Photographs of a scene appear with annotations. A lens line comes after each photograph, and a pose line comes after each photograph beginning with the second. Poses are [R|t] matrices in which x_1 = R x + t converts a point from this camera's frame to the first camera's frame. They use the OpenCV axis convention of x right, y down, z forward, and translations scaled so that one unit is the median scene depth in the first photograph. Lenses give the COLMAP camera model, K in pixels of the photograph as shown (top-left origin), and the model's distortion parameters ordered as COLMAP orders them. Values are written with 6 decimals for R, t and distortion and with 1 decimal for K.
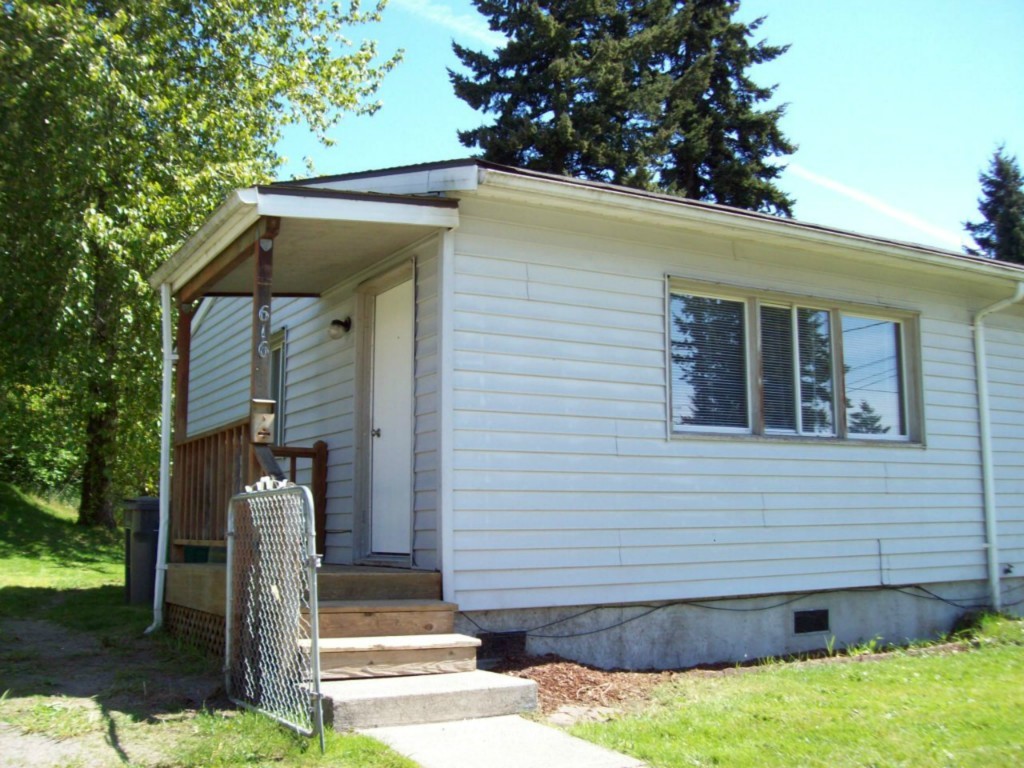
lens RADIAL K [[1078.7, 0, 512.0], [0, 1078.7, 384.0], [0, 0, 1]] dist [-0.053283, 0.005464]
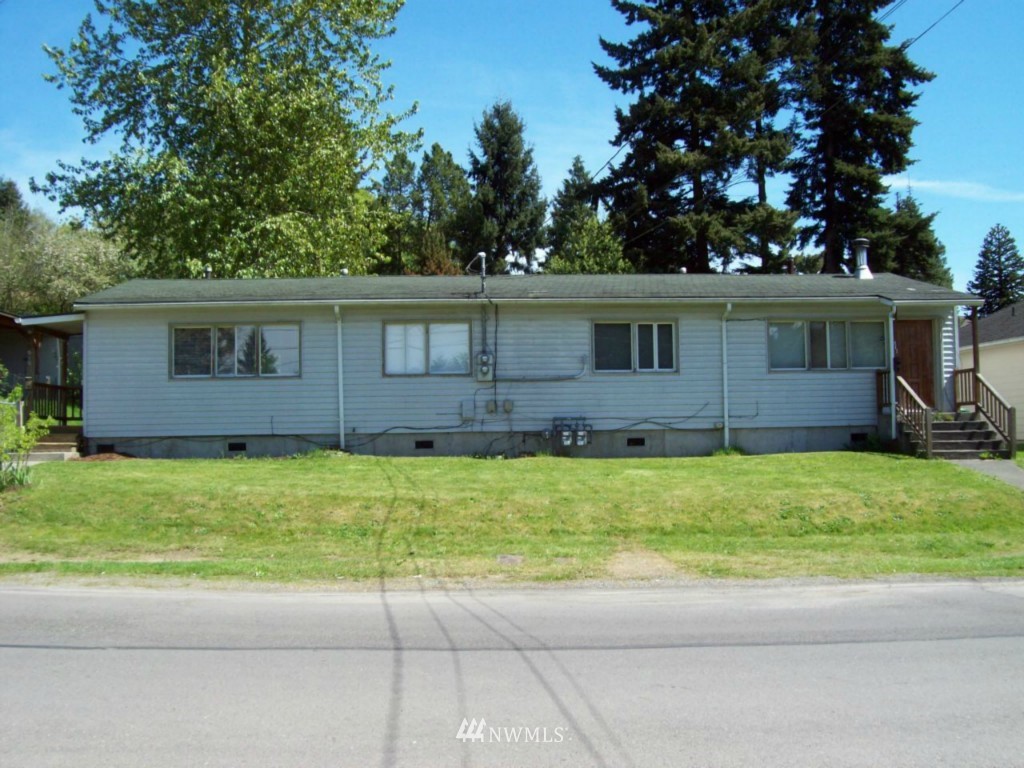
lens RADIAL K [[1083.4, 0, 512.0], [0, 1083.4, 384.0], [0, 0, 1]] dist [-0.138194, 0.041049]
pose [[0.895527, -0.021887, -0.444469, 0.409507], [0.062620, 0.995050, 0.077170, -0.018915], [0.440579, -0.096940, 0.892464, -0.208142]]
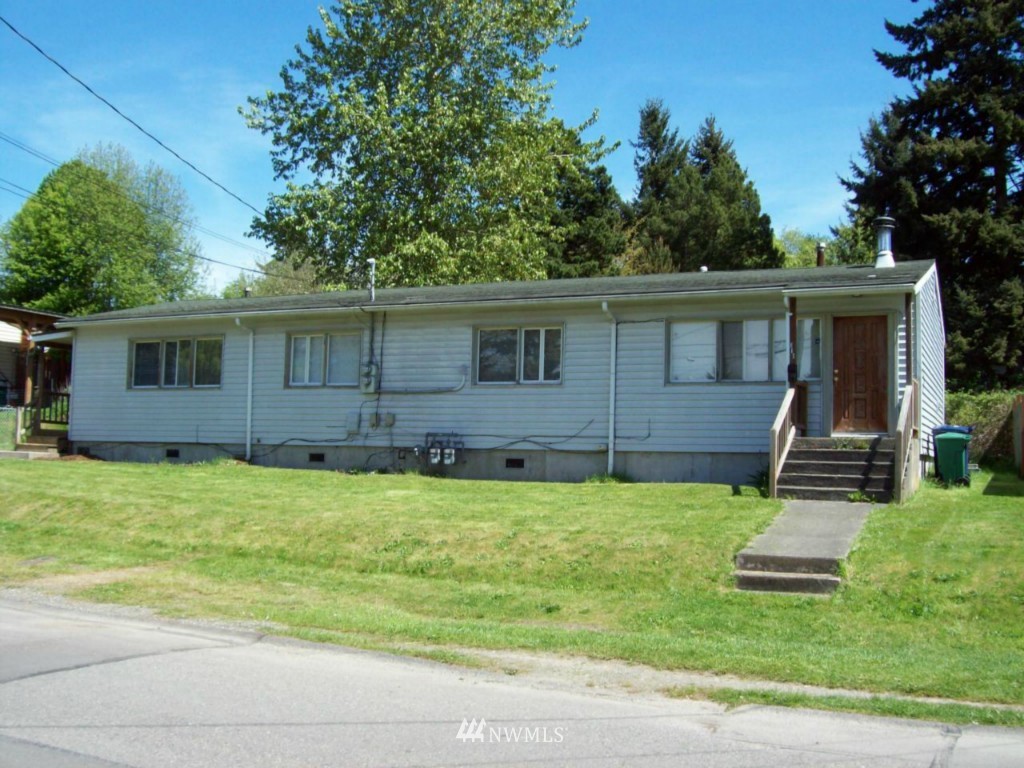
lens RADIAL K [[1083.4, 0, 512.0], [0, 1083.4, 384.0], [0, 0, 1]] dist [-0.138194, 0.041049]
pose [[0.578796, -0.034192, -0.814755, 0.612147], [0.076734, 0.996971, 0.012673, 0.014263], [0.811854, -0.069854, 0.579667, 0.021492]]
